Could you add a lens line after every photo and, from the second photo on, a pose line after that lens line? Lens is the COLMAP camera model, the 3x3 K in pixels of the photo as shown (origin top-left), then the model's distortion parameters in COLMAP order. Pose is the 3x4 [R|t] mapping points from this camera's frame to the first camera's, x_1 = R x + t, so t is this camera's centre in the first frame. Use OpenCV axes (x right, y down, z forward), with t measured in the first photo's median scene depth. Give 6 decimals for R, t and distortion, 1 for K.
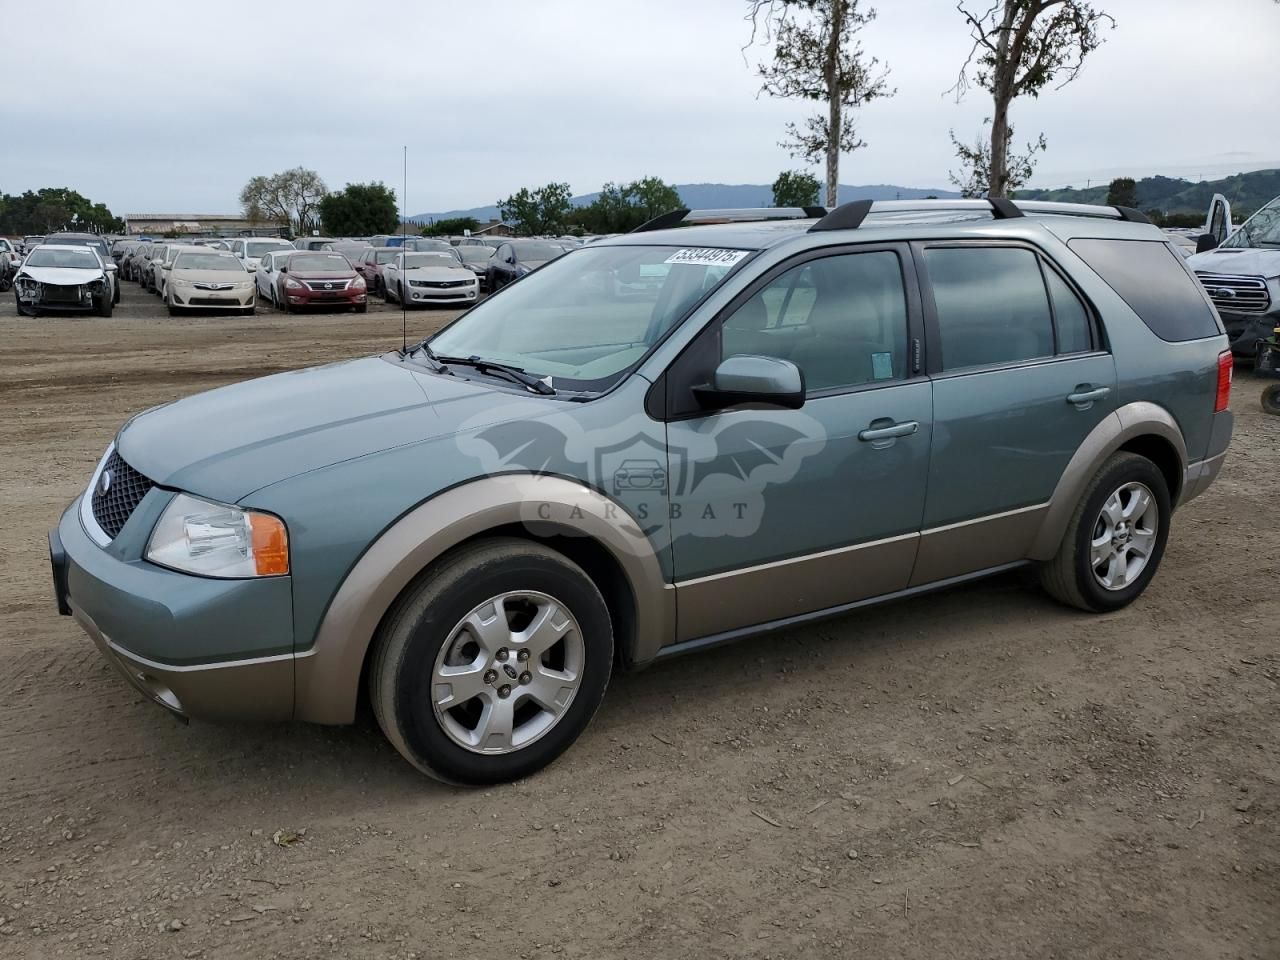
lens RADIAL K [[1145.0, 0, 640.0], [0, 1145.0, 480.0], [0, 0, 1]] dist [-0.131391, -0.002451]
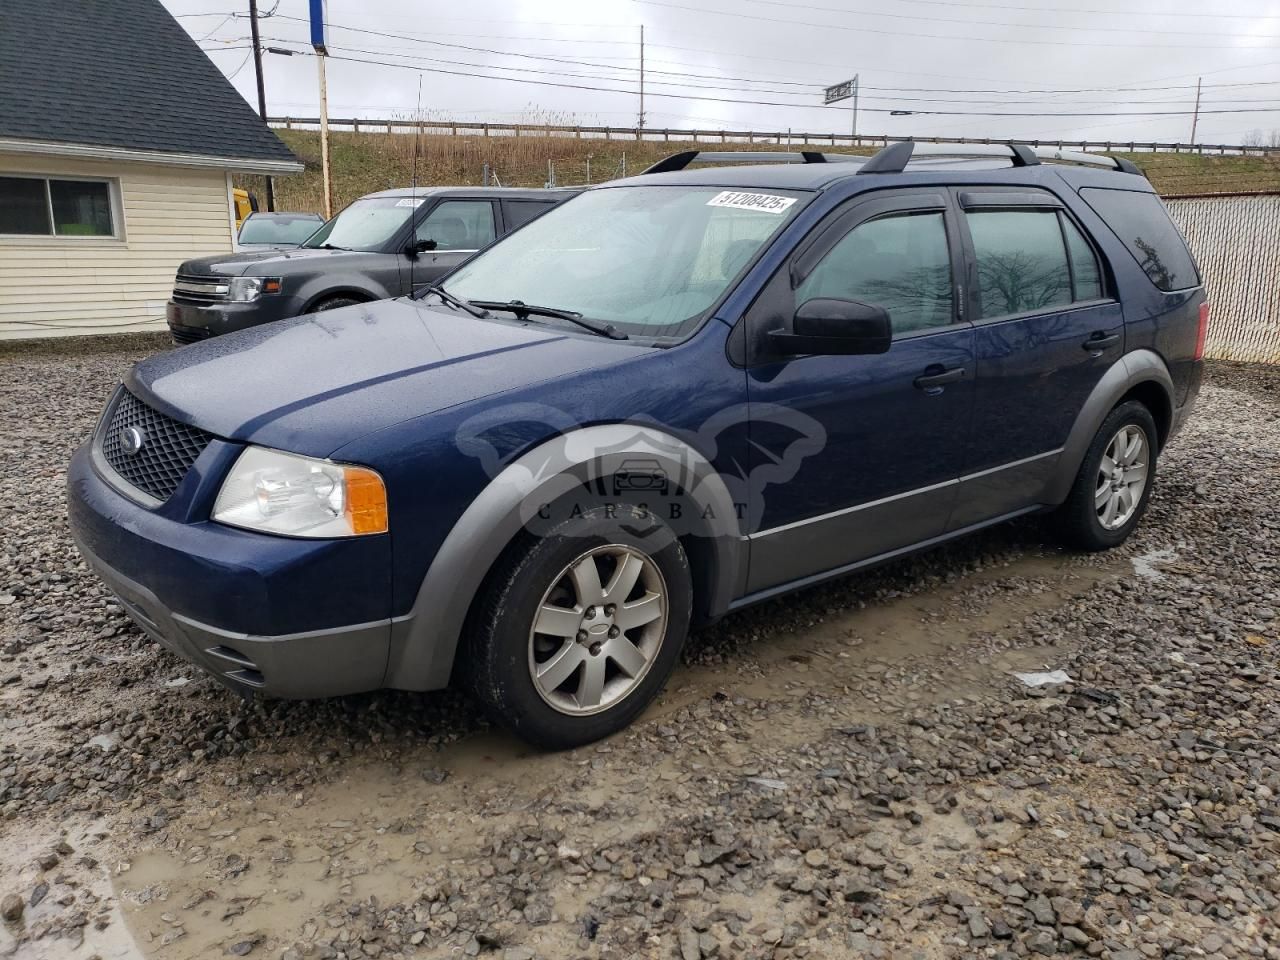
lens RADIAL K [[1145.0, 0, 640.0], [0, 1145.0, 480.0], [0, 0, 1]] dist [-0.131391, -0.002451]
pose [[0.993971, -0.016392, 0.108410, -0.166831], [0.012034, 0.999098, 0.040731, 0.003453], [-0.108980, -0.039181, 0.993272, 0.044999]]
